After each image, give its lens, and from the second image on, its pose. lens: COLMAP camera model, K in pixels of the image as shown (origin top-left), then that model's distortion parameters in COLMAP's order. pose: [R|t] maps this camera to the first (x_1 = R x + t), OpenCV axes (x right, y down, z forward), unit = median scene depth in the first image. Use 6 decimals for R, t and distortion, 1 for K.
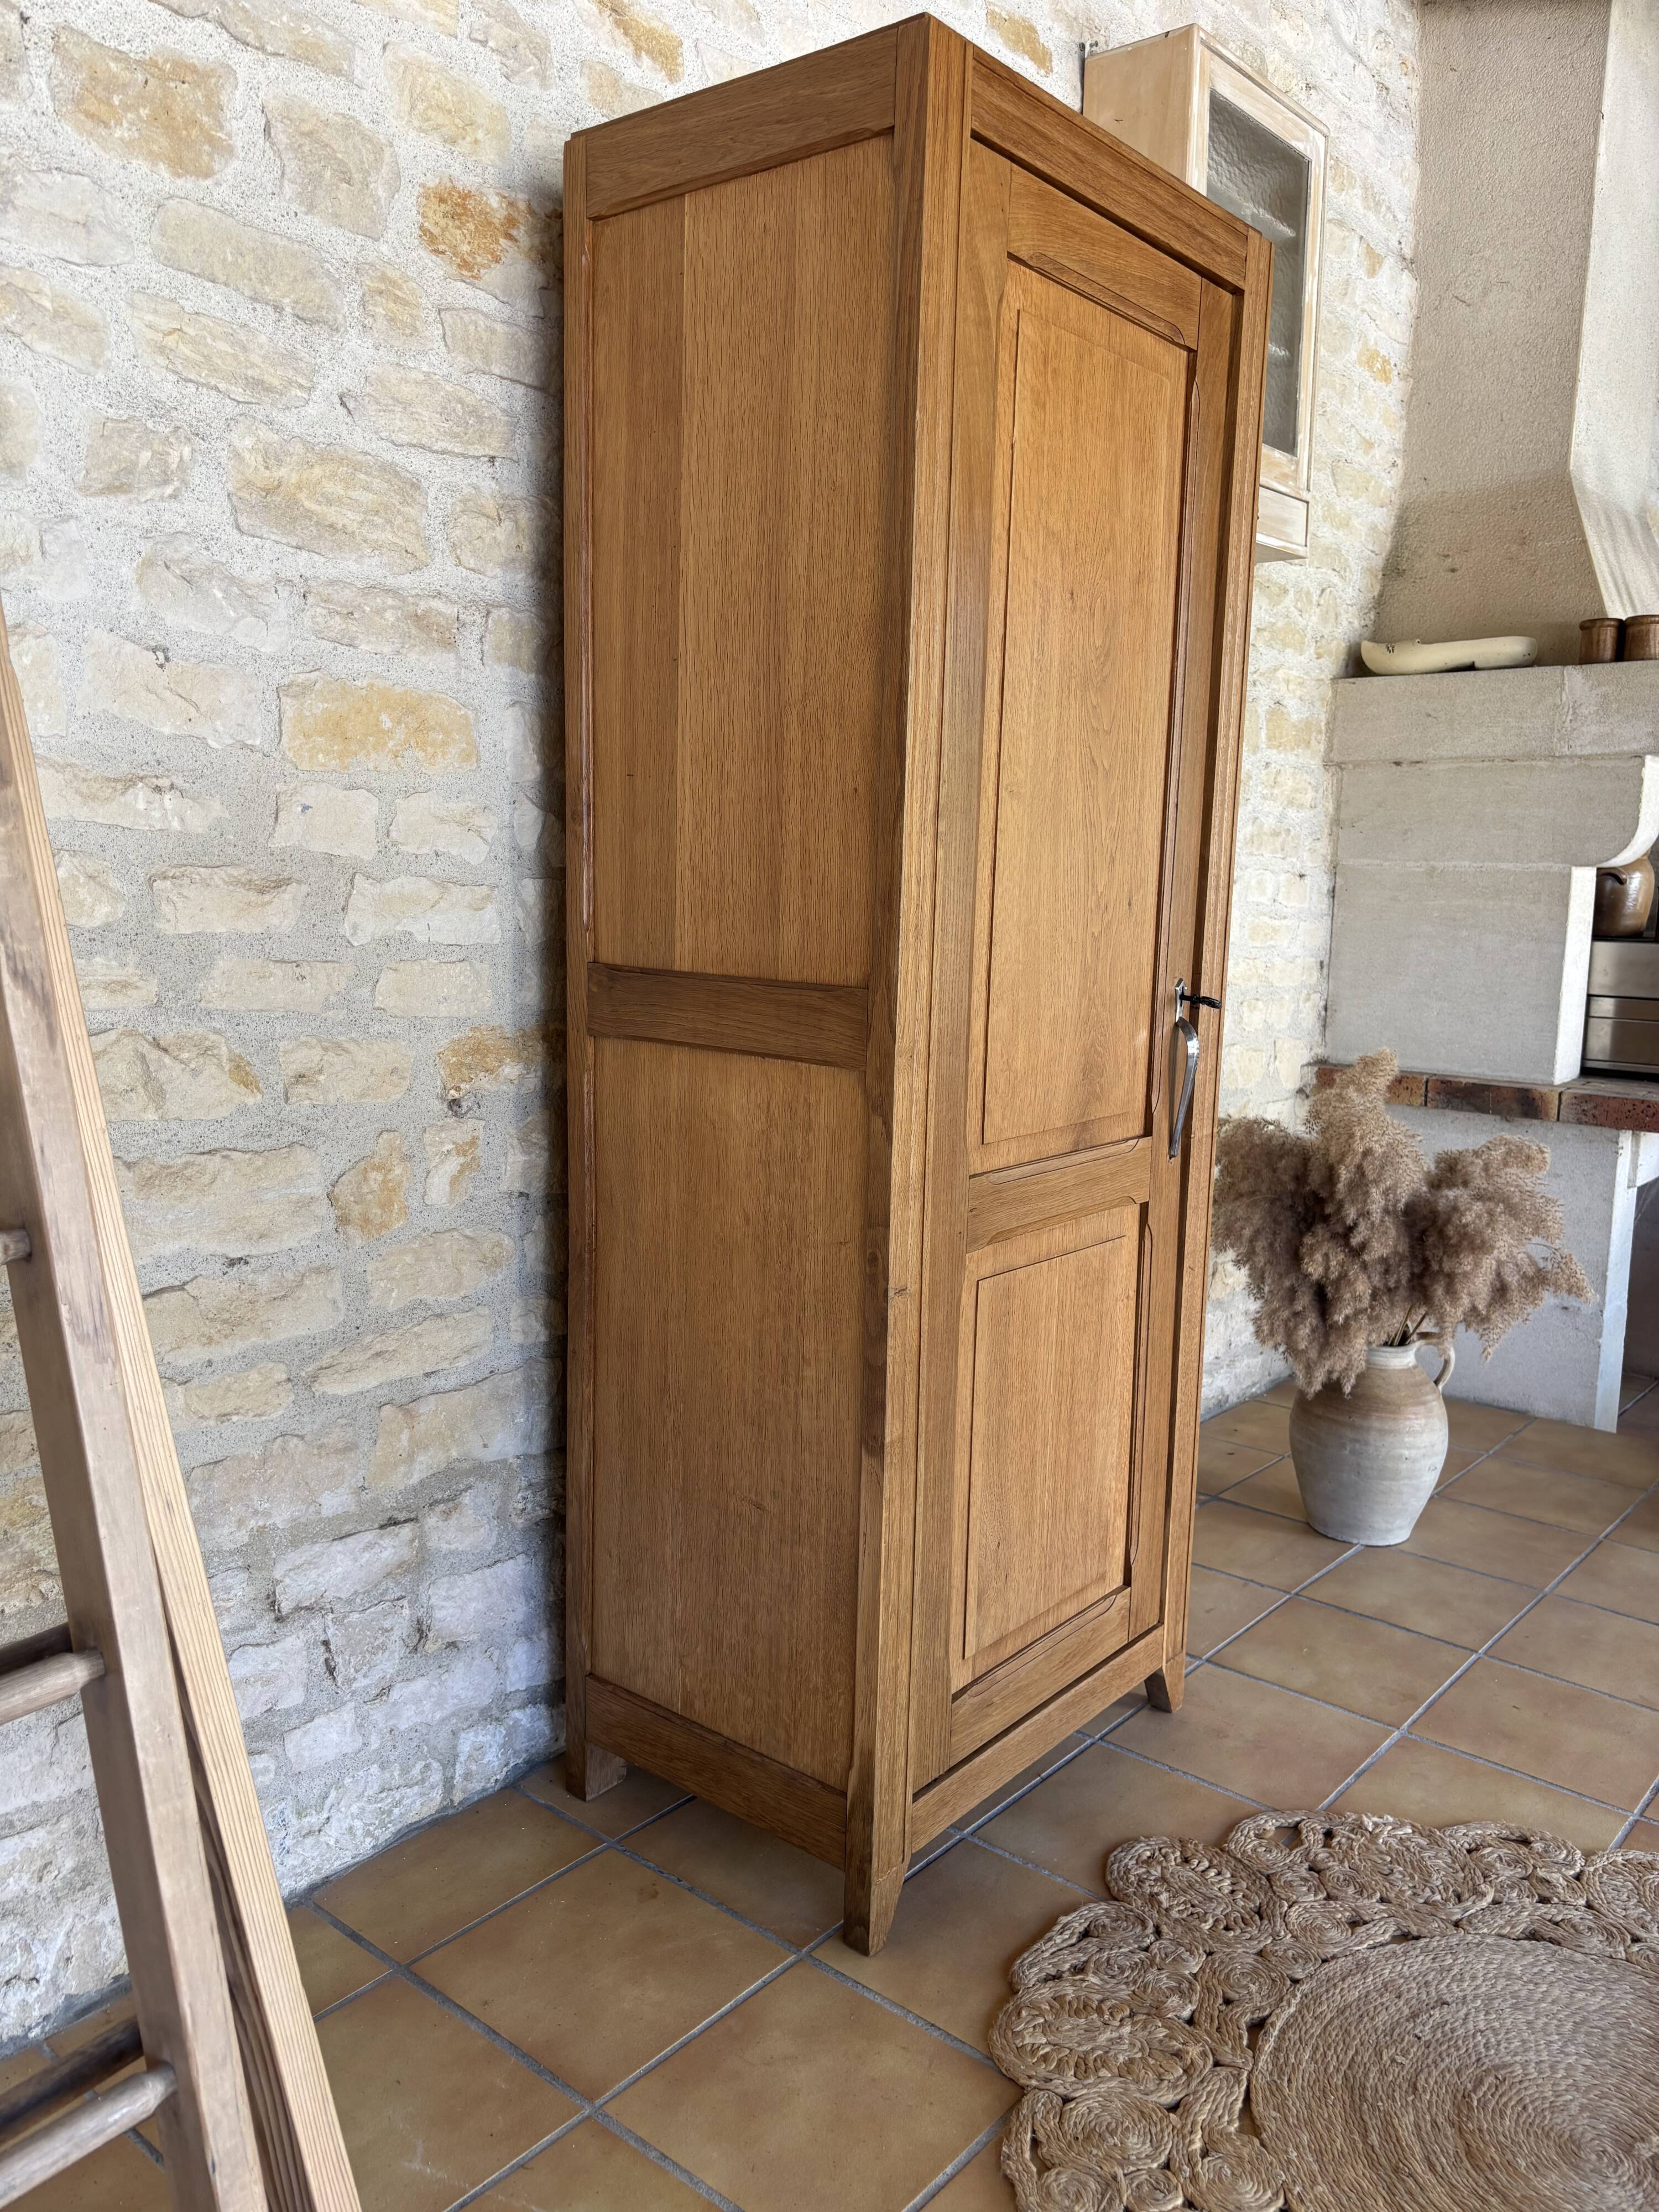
lens RADIAL K [[1697.8, 0, 837.9], [0, 1697.8, 1122.1], [0, 0, 1]] dist [0.000640, -0.012708]
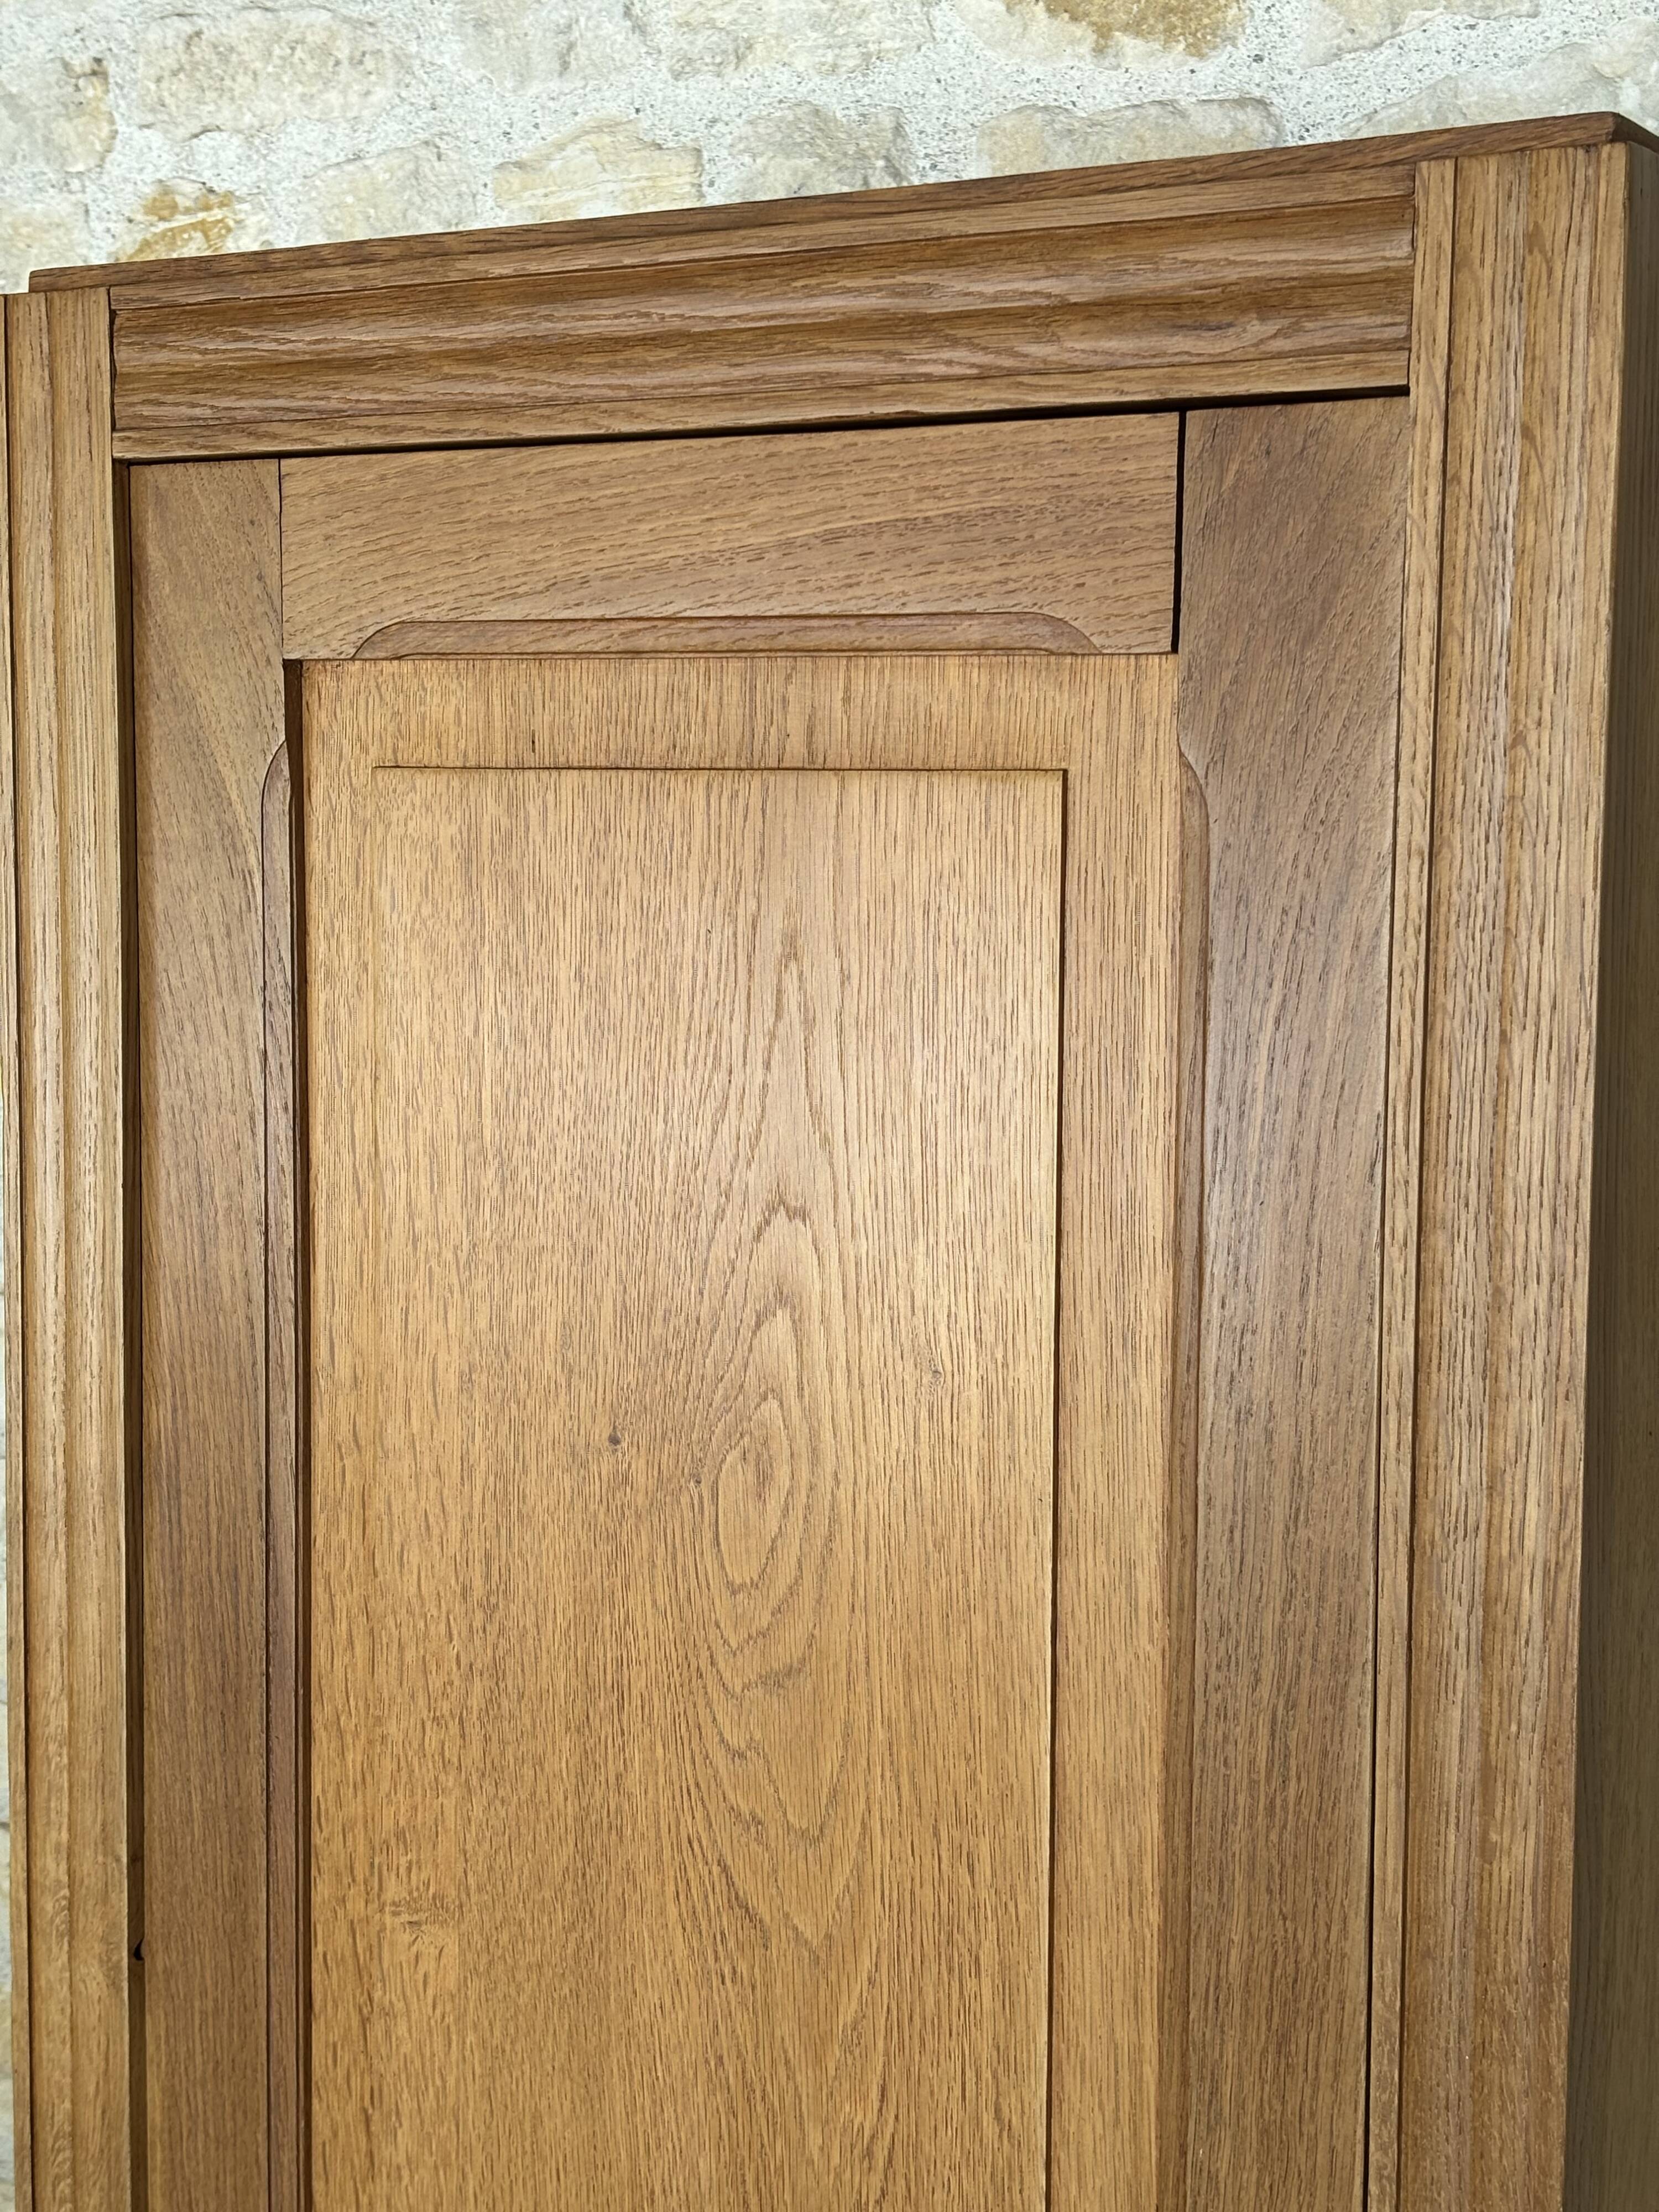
lens RADIAL K [[3380.6, 0, 808.5], [0, 3380.6, 1067.5], [0, 0, 1]] dist [0.056476, 0.000000]
pose [[0.092945, 0.066637, -0.993439, 0.879939], [-0.171885, 0.983852, 0.049913, -0.445126], [0.980723, 0.166118, 0.102898, 0.984455]]
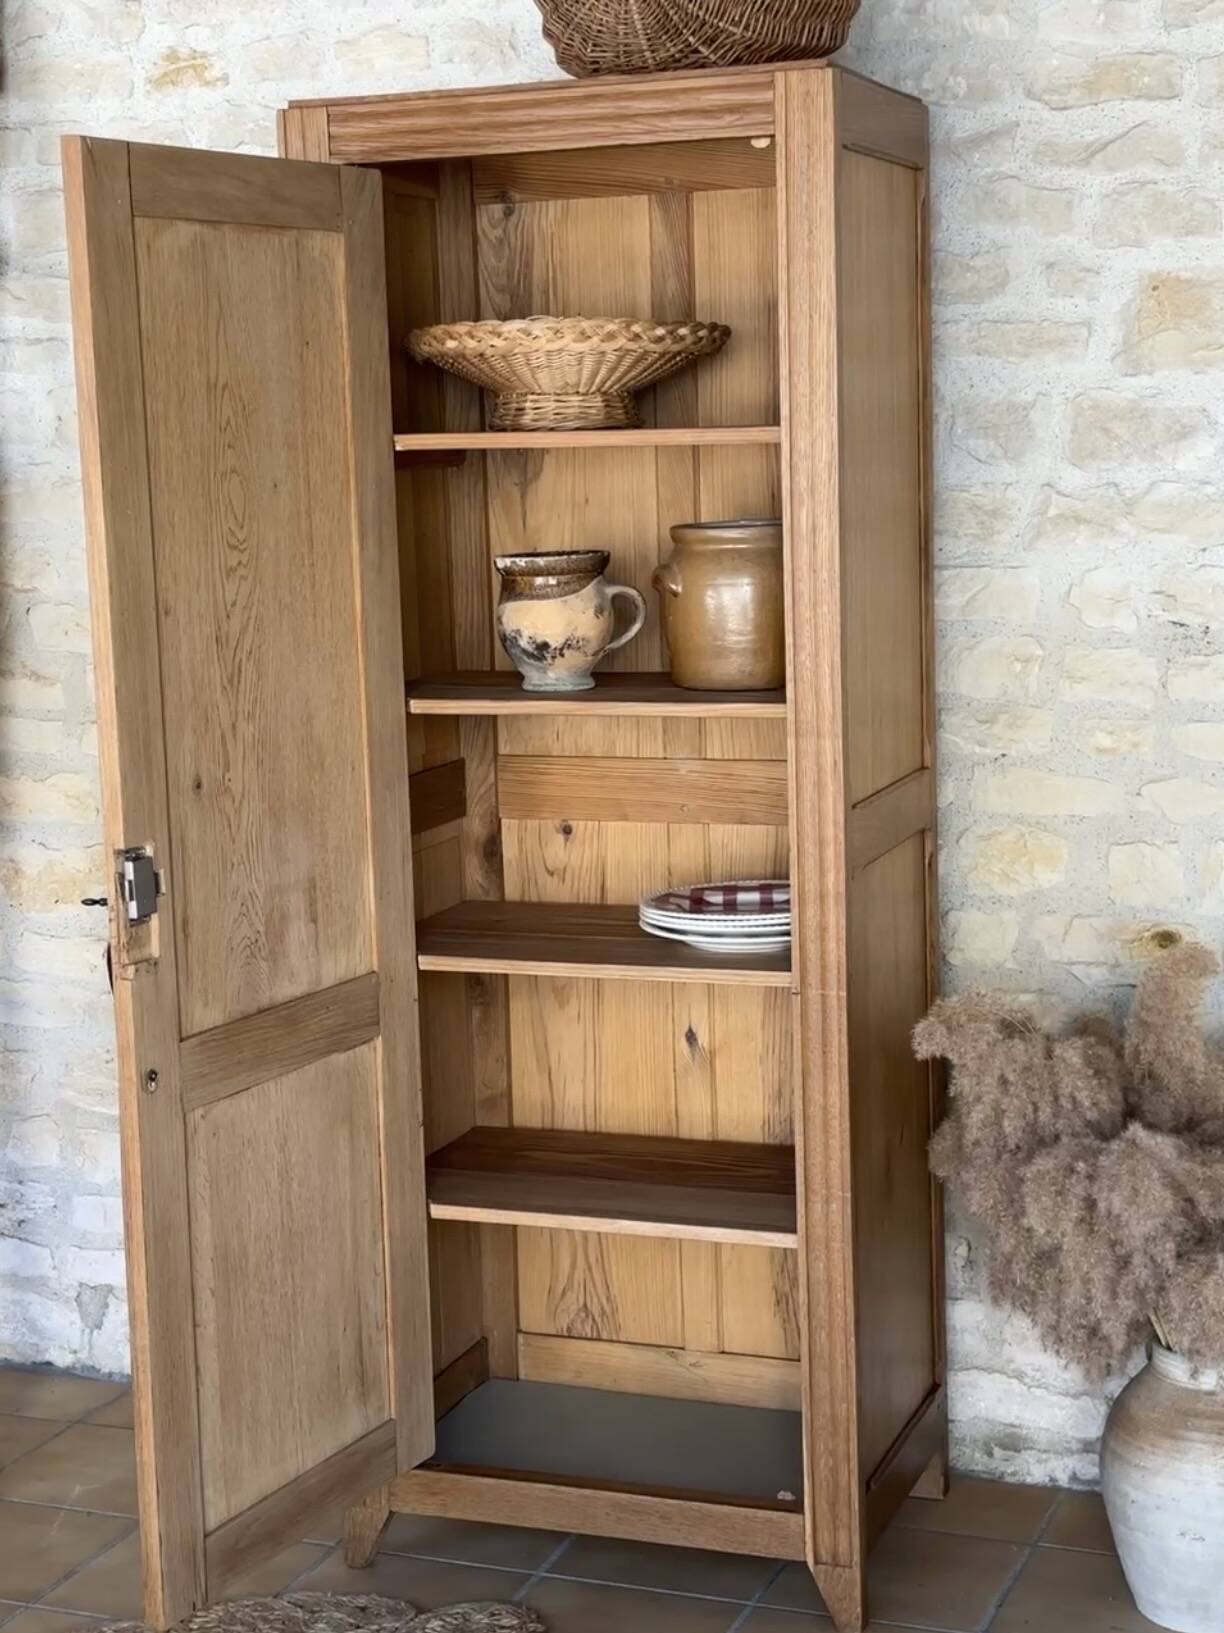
lens RADIAL K [[2762.9, 0, 597.3], [0, 2762.9, 830.5], [0, 0, 1]] dist [0.062507, 0.000000]
pose [[0.307422, 0.109166, -0.945291, 1.998620], [-0.116599, 0.990233, 0.076437, -0.228967], [0.944403, 0.086722, 0.317148, 0.488421]]
